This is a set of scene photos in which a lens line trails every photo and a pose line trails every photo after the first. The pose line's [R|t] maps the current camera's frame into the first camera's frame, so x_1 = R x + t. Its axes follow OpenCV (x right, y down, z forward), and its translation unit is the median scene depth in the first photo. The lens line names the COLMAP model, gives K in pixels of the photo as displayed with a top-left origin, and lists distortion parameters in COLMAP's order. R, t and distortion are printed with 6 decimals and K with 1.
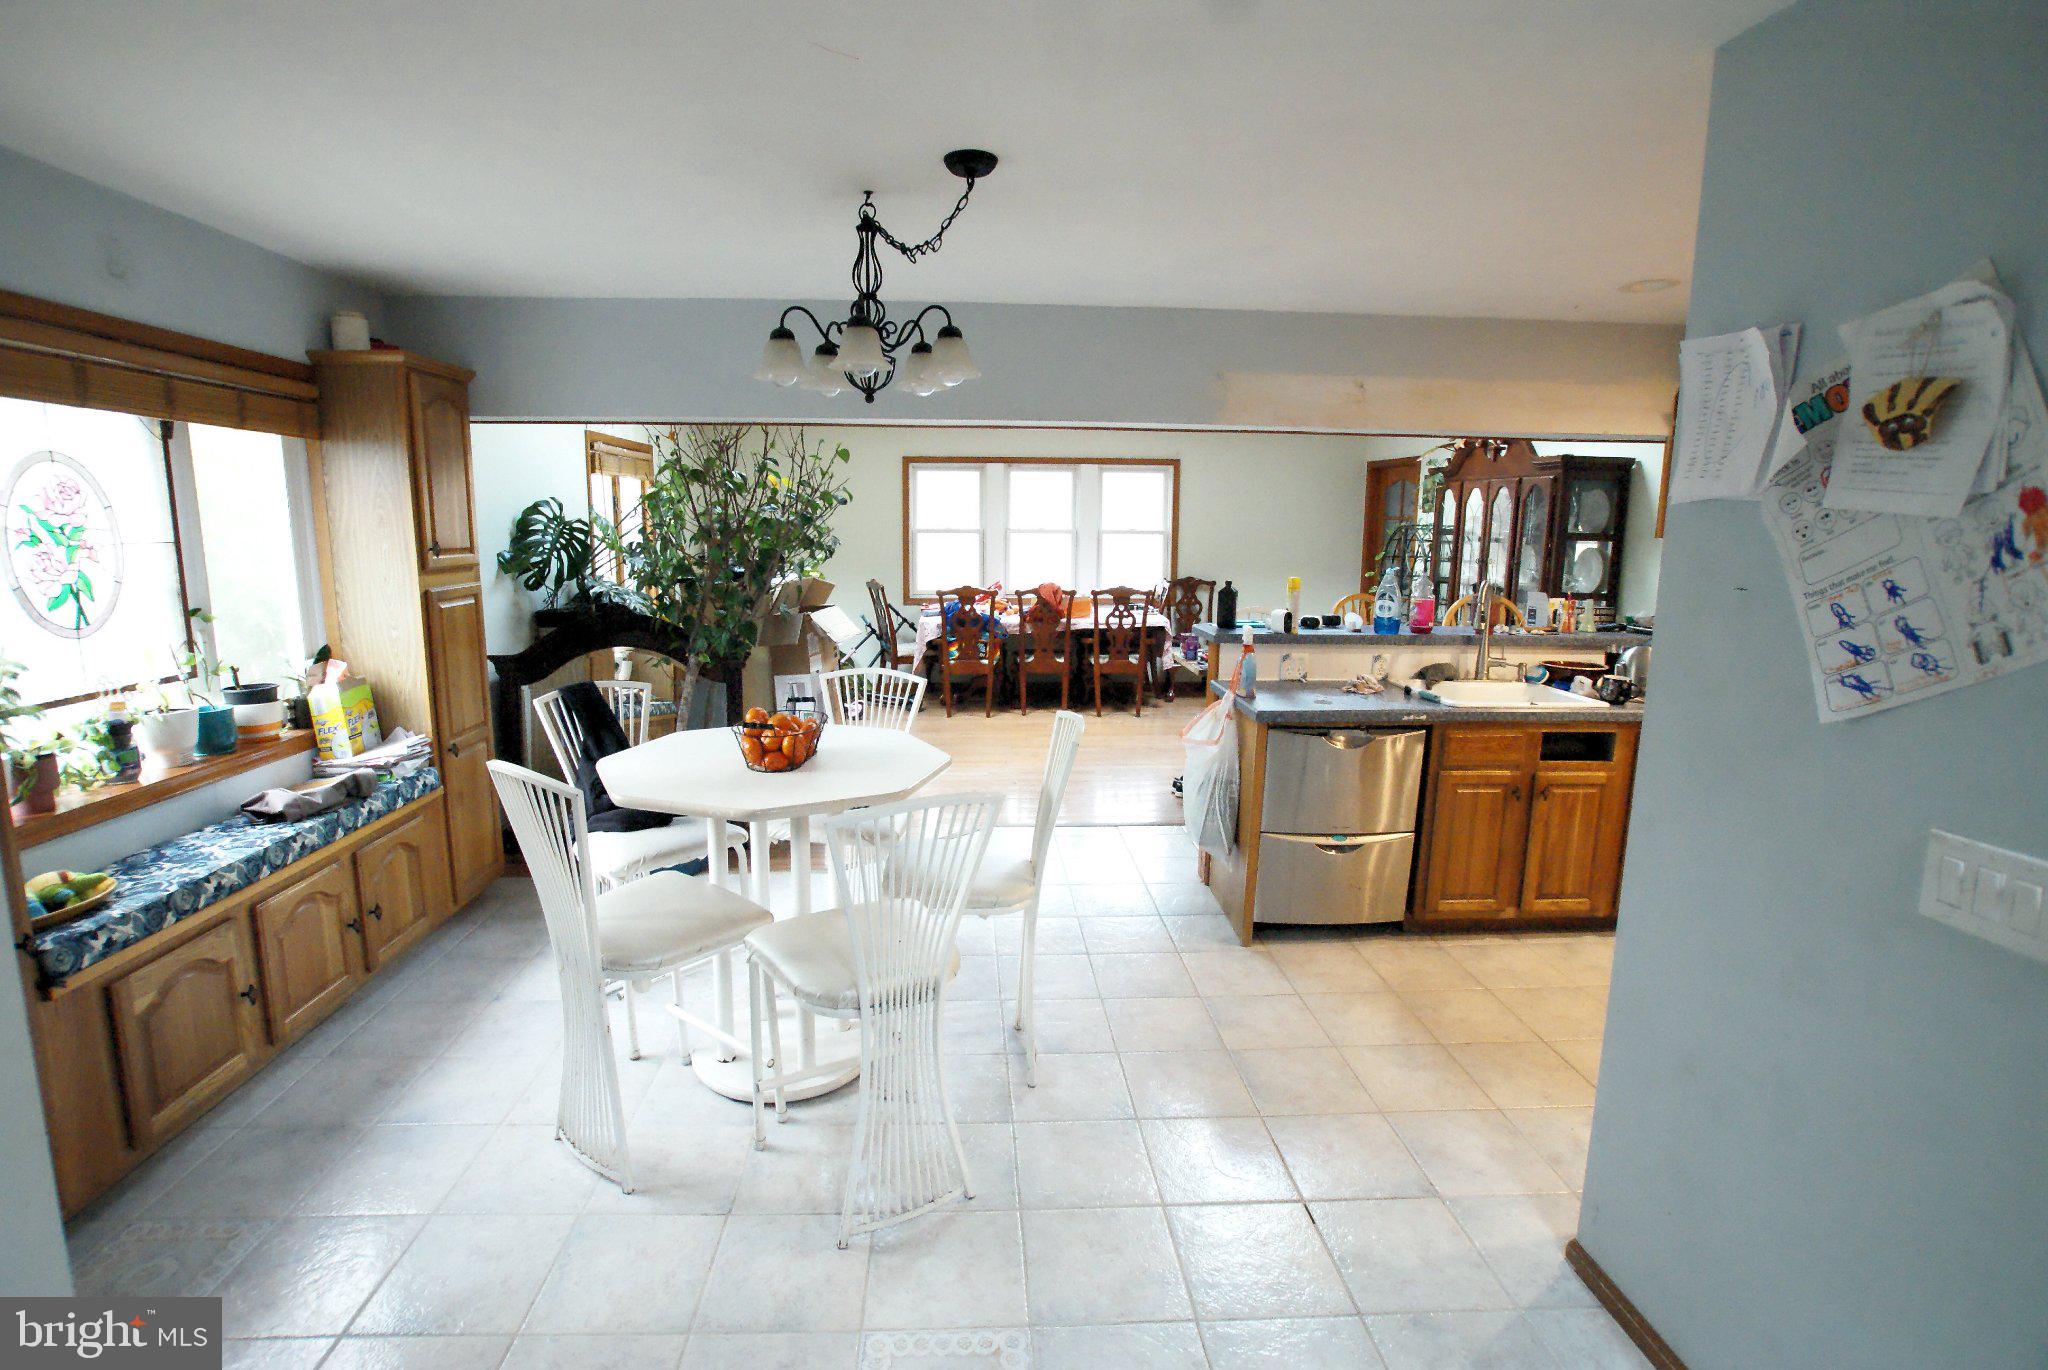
lens RADIAL K [[983.3, 0, 1034.2], [0, 983.3, 681.3], [0, 0, 1]] dist [-0.018880, 0.005869]
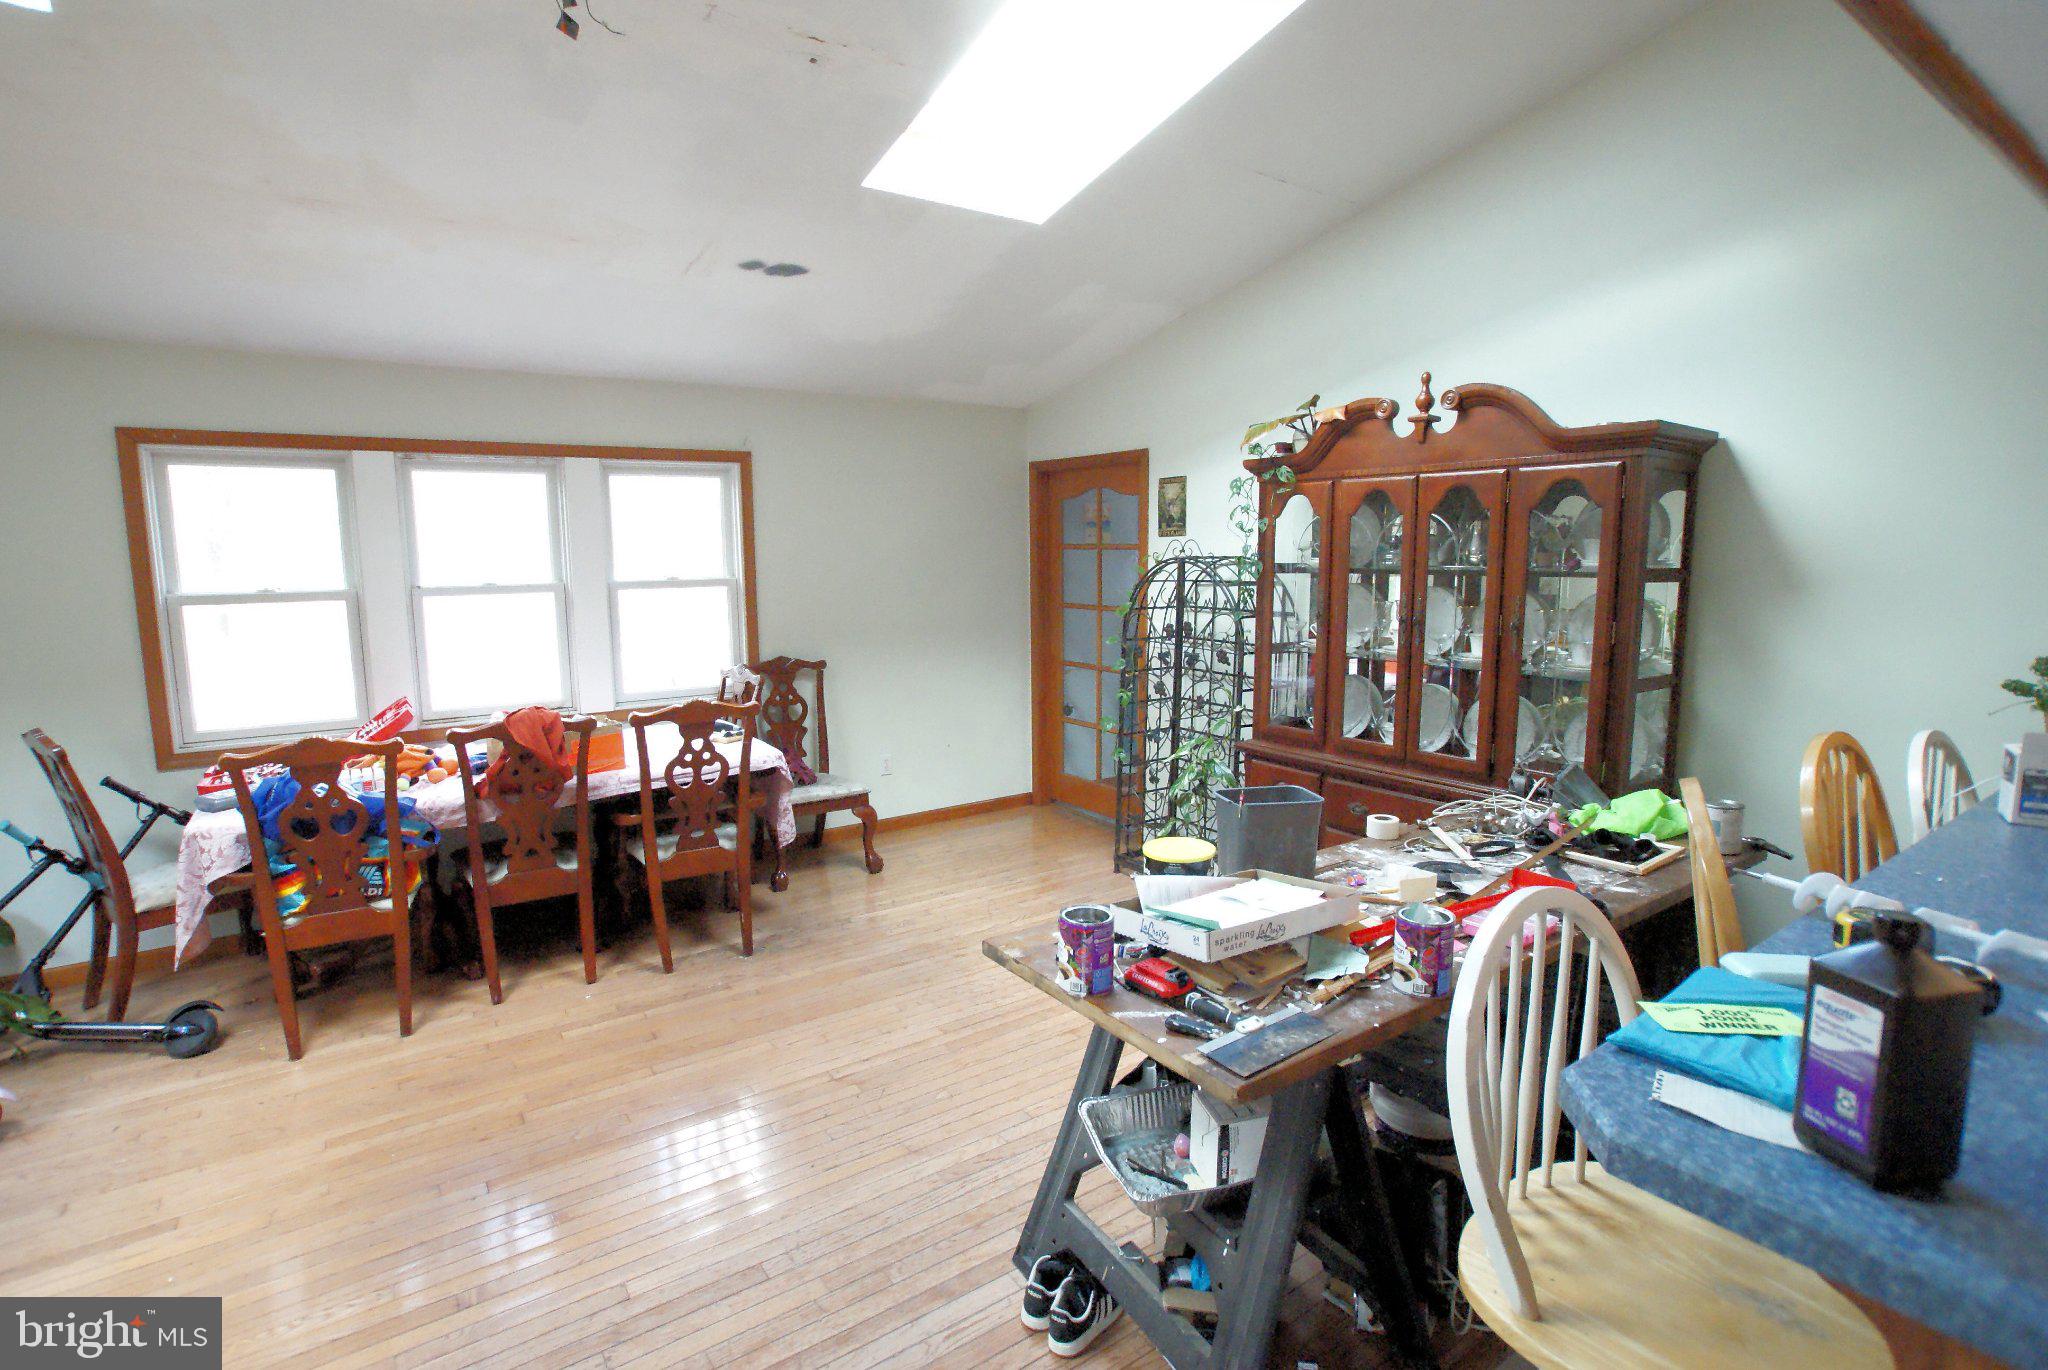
lens RADIAL K [[983.3, 0, 982.9], [0, 983.3, 683.9], [0, 0, 1]] dist [-0.018880, 0.005869]
pose [[0.878589, -0.084015, 0.470131, -0.012445], [0.098639, 0.995102, -0.006508, -0.085174], [-0.467282, 0.052091, 0.882573, 0.494527]]
